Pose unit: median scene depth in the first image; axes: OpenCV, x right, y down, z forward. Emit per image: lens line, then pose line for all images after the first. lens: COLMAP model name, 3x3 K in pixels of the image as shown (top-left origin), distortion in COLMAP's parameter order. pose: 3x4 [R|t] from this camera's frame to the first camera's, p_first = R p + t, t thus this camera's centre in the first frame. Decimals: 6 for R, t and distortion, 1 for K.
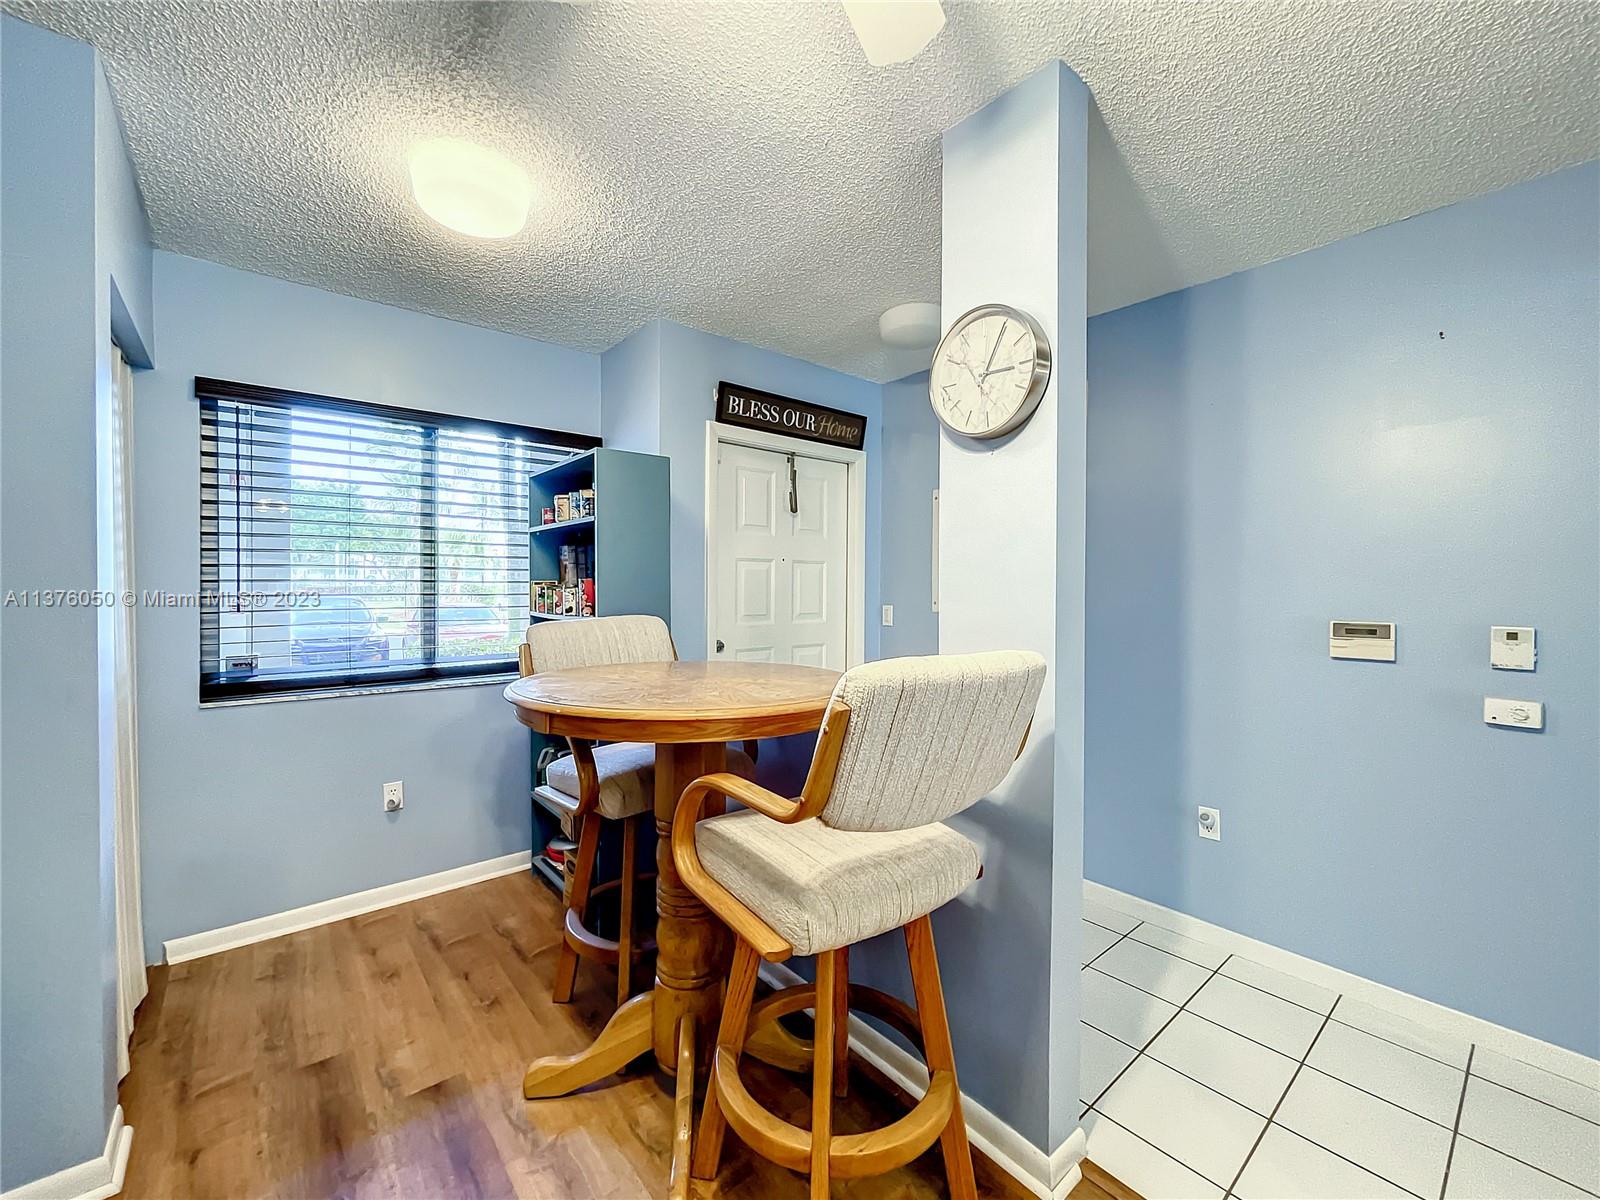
lens RADIAL K [[656.2, 0, 800.0], [0, 656.2, 600.0], [0, 0, 1]] dist [-0.009355, 0.000508]
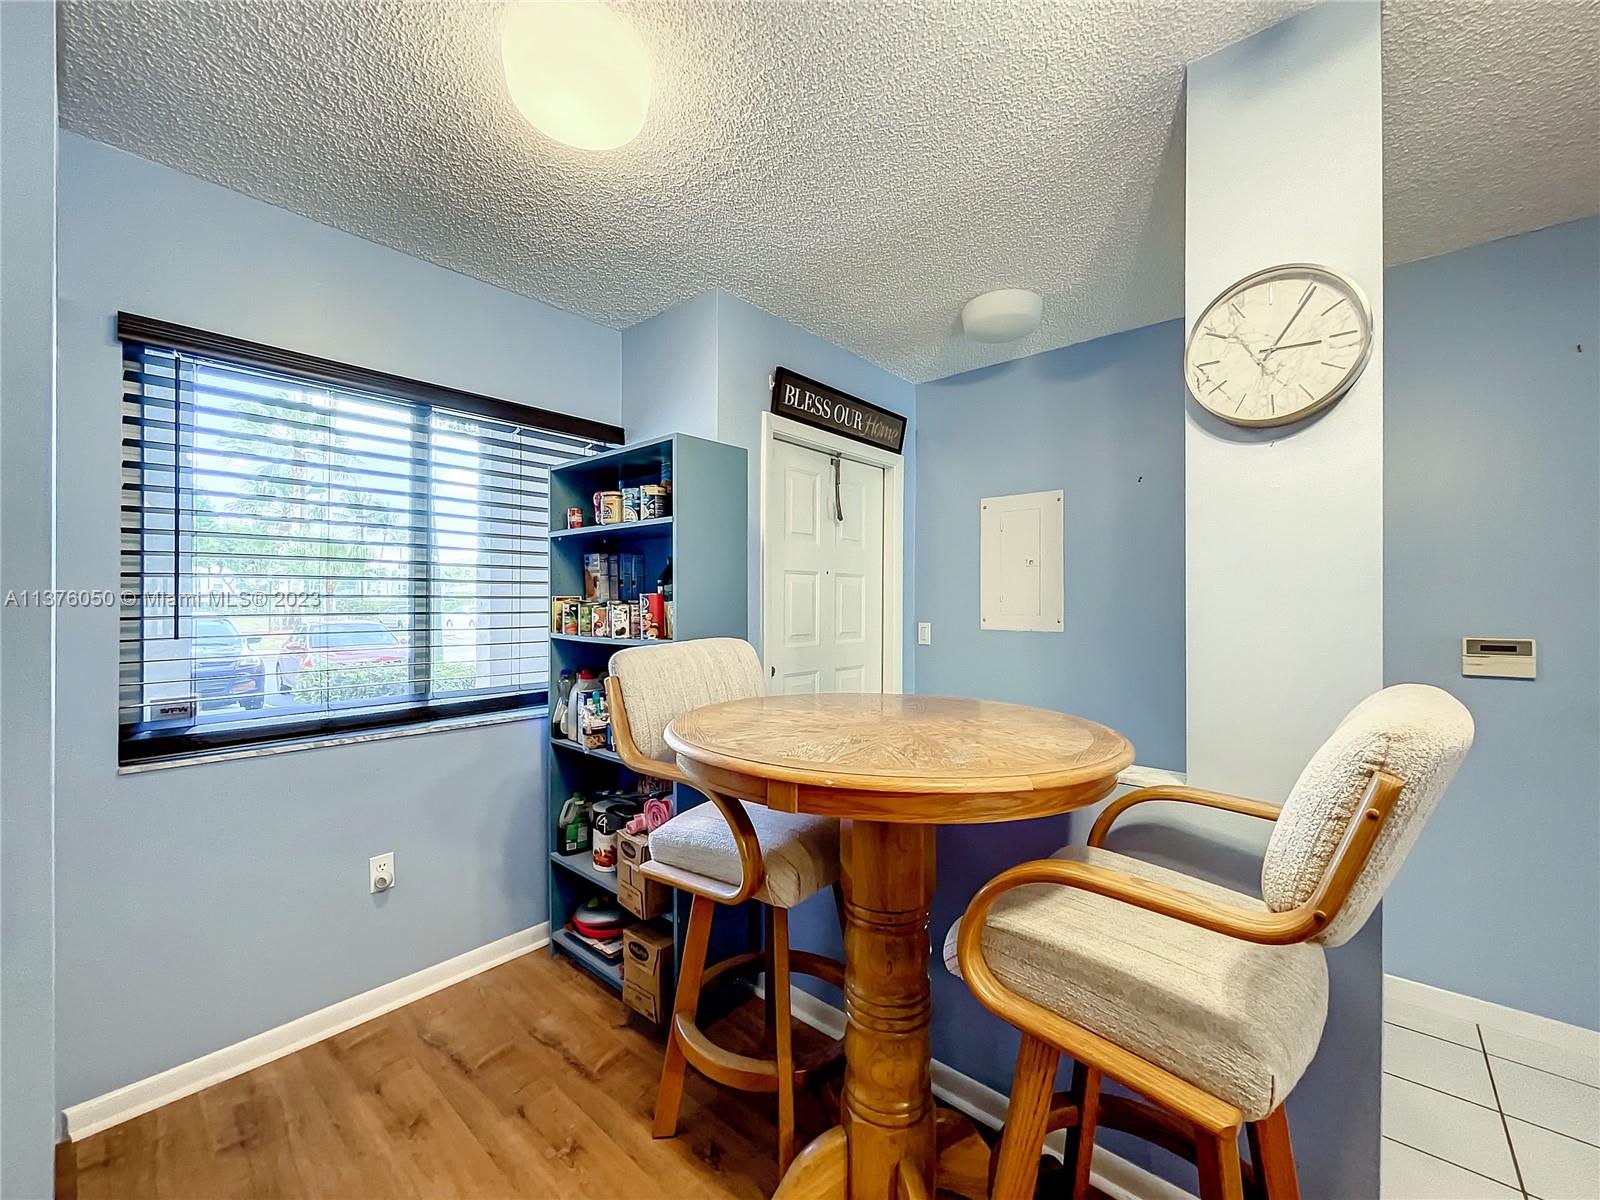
lens RADIAL K [[653.5, 0, 793.4], [0, 653.5, 607.2], [0, 0, 1]] dist [-0.004128, -0.000842]
pose [[0.988737, -0.002619, 0.149641, -0.262272], [0.004308, 0.999931, -0.010968, -0.005721], [-0.149602, 0.011489, 0.988680, 0.161137]]
